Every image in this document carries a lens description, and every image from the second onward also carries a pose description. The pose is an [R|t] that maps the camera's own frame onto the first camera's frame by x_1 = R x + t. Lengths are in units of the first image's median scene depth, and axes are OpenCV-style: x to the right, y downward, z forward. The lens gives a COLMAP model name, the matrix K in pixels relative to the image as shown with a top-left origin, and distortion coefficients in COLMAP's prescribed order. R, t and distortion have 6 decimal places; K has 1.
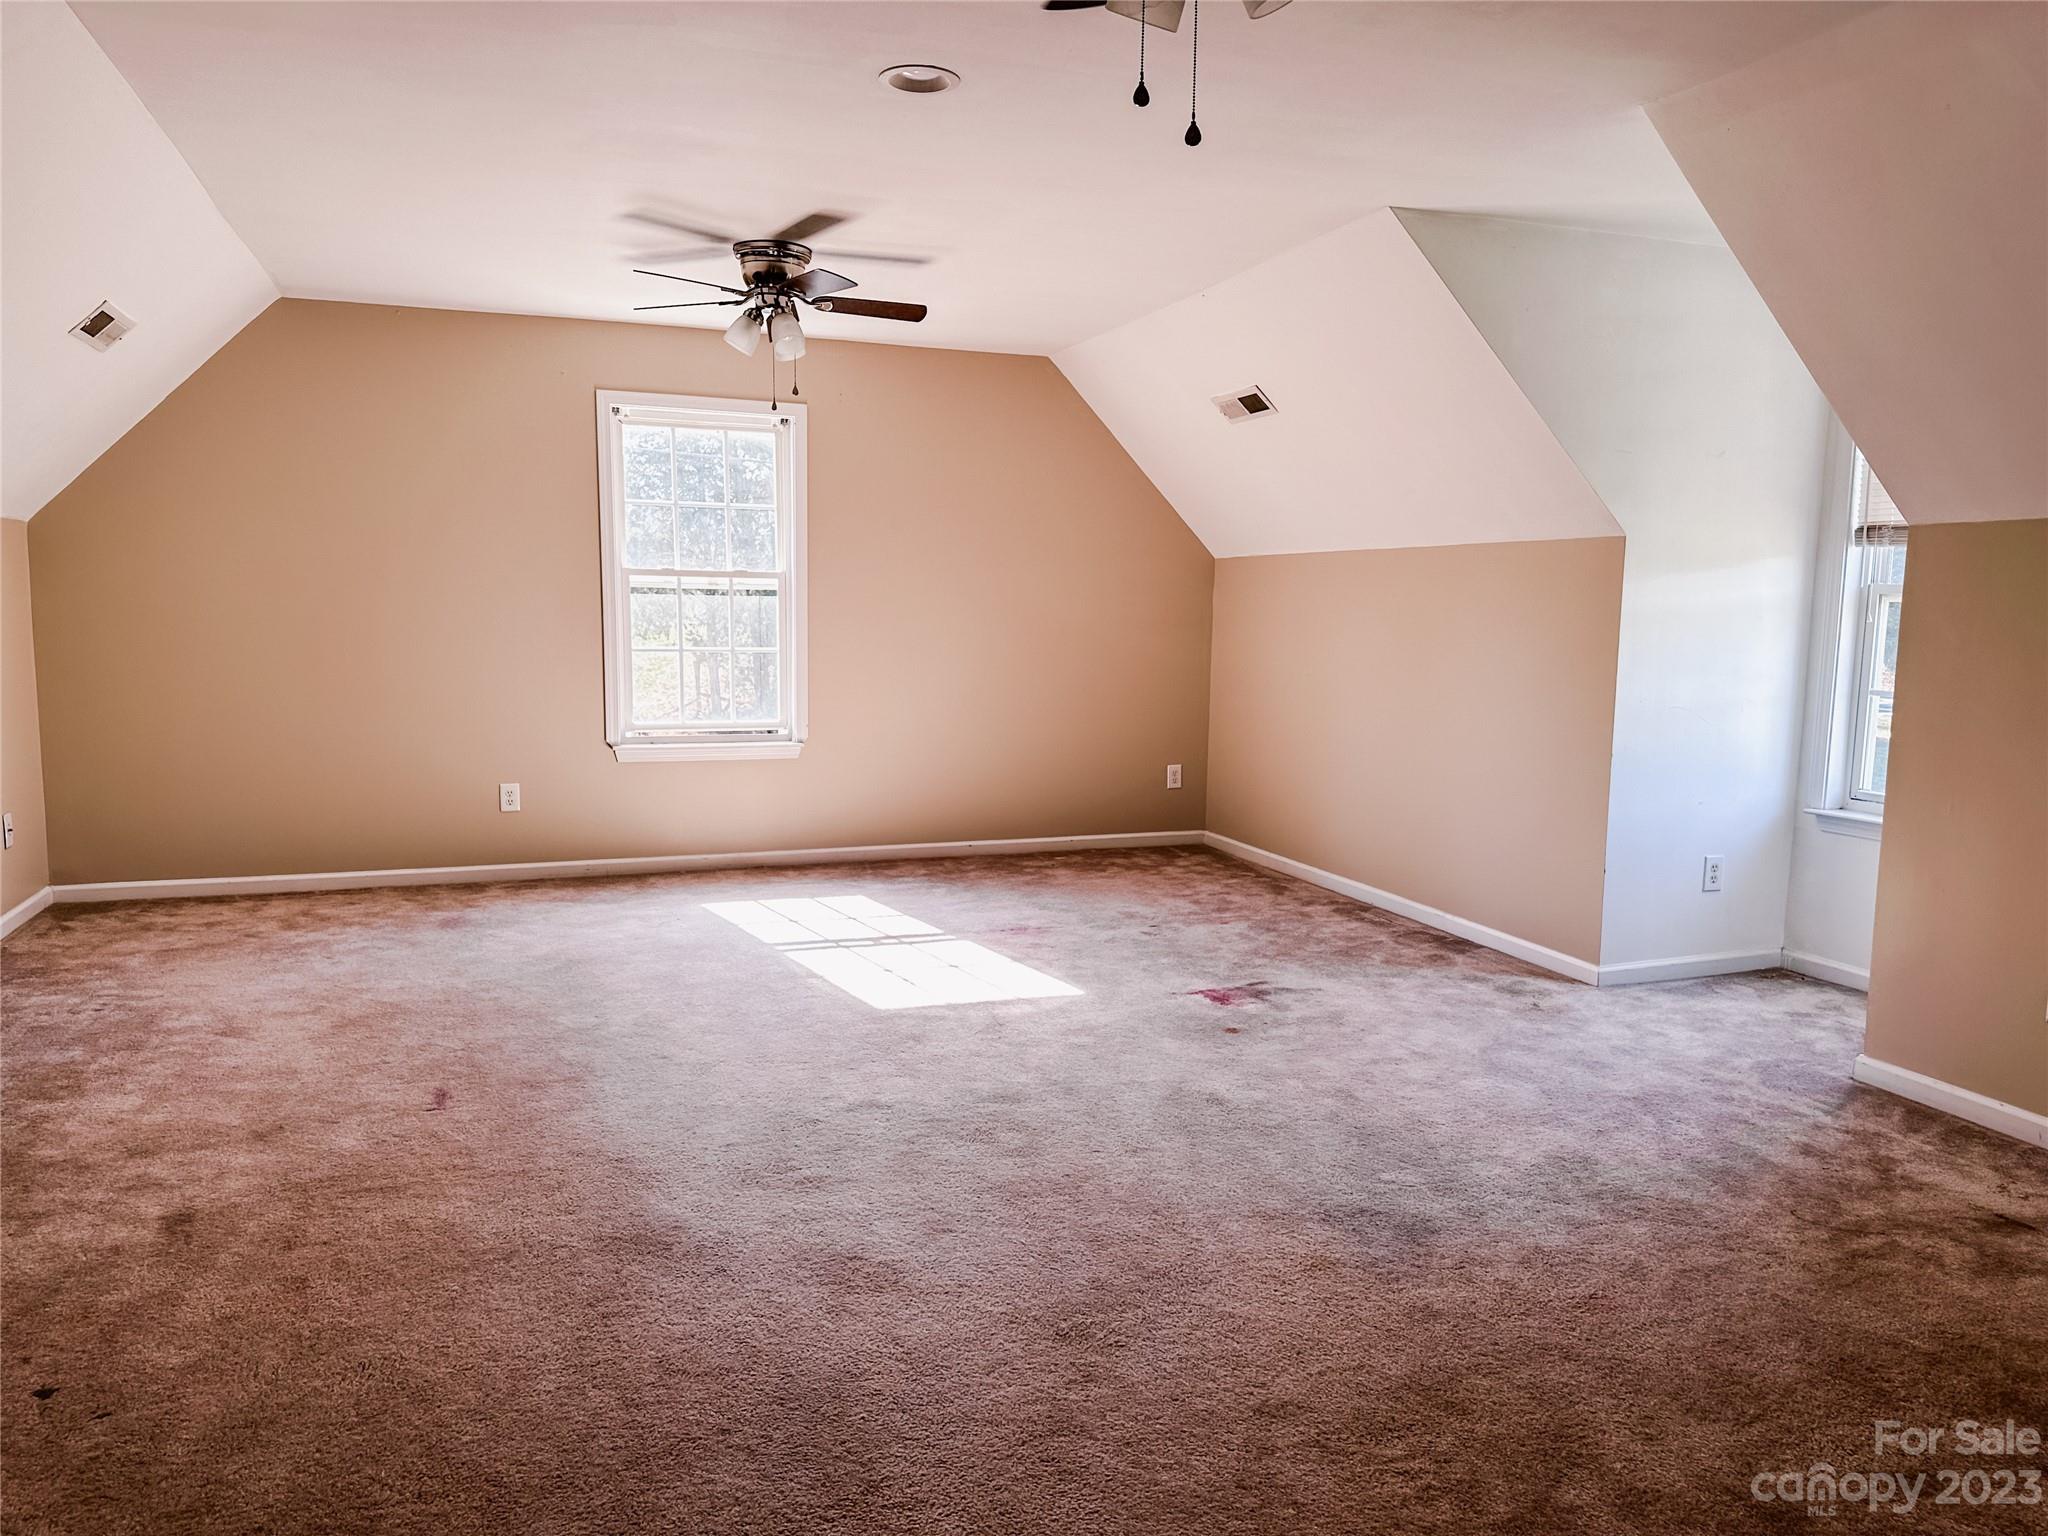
lens RADIAL K [[1441.7, 0, 1035.6], [0, 1441.7, 768.2], [0, 0, 1]] dist [0.066601, -0.035374]
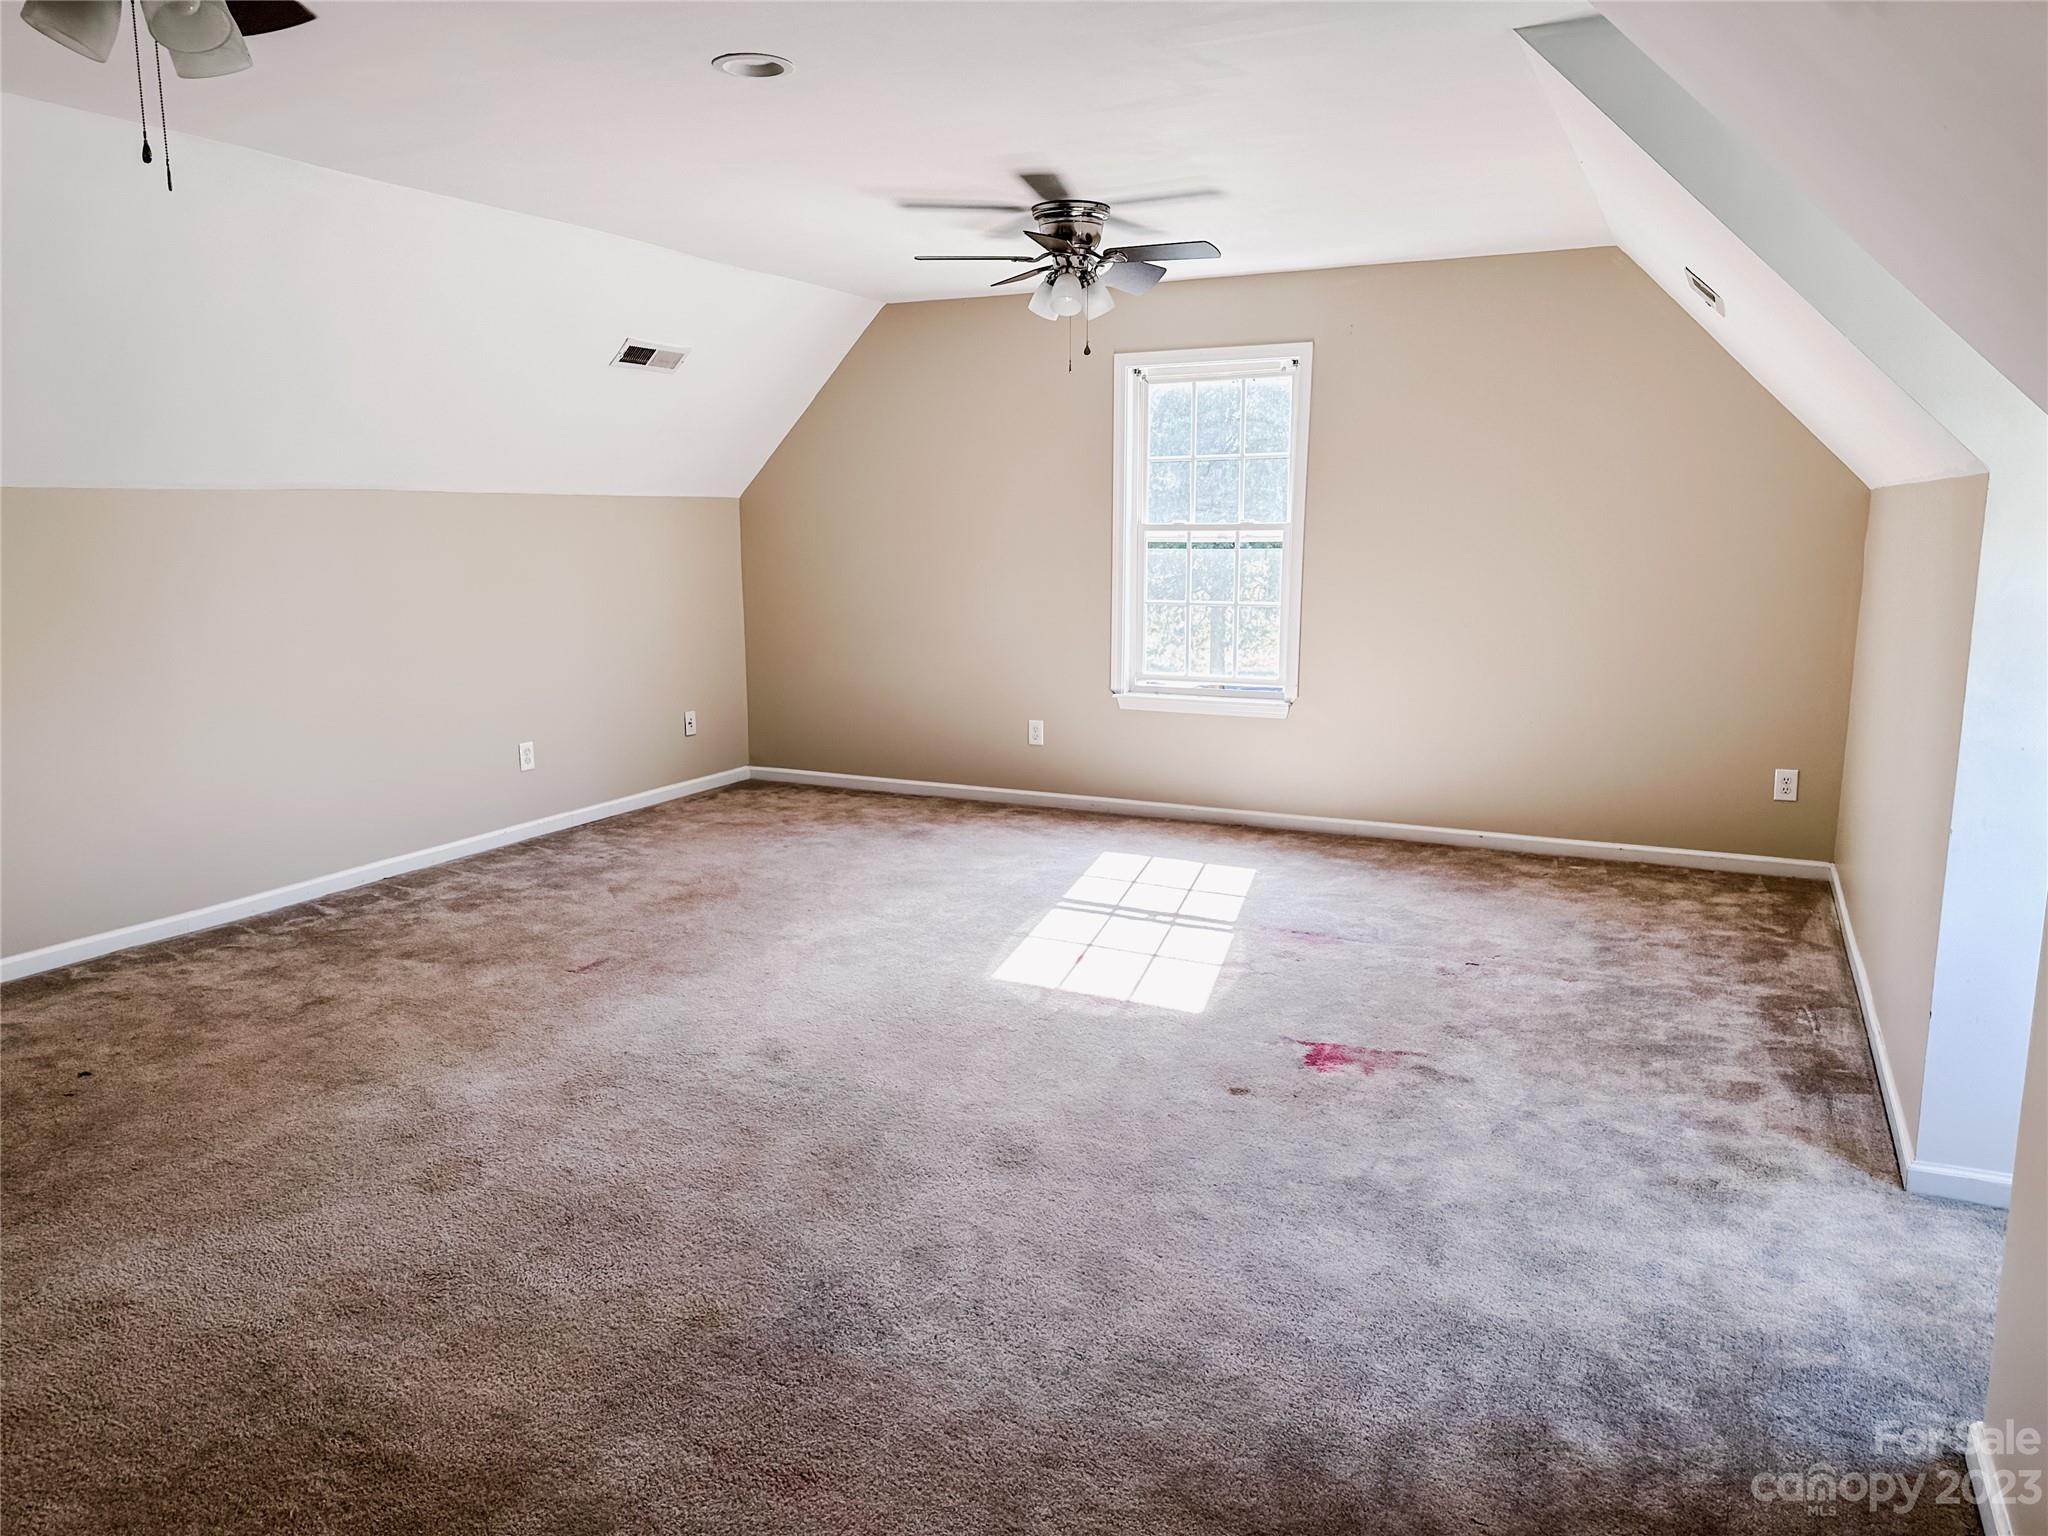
lens RADIAL K [[1441.7, 0, 1028.8], [0, 1441.7, 757.7], [0, 0, 1]] dist [0.066601, -0.035374]
pose [[0.703924, 0.105145, -0.702450, 0.470554], [-0.073486, 0.994456, 0.075214, -0.049334], [0.706464, -0.001325, 0.707748, 0.241833]]
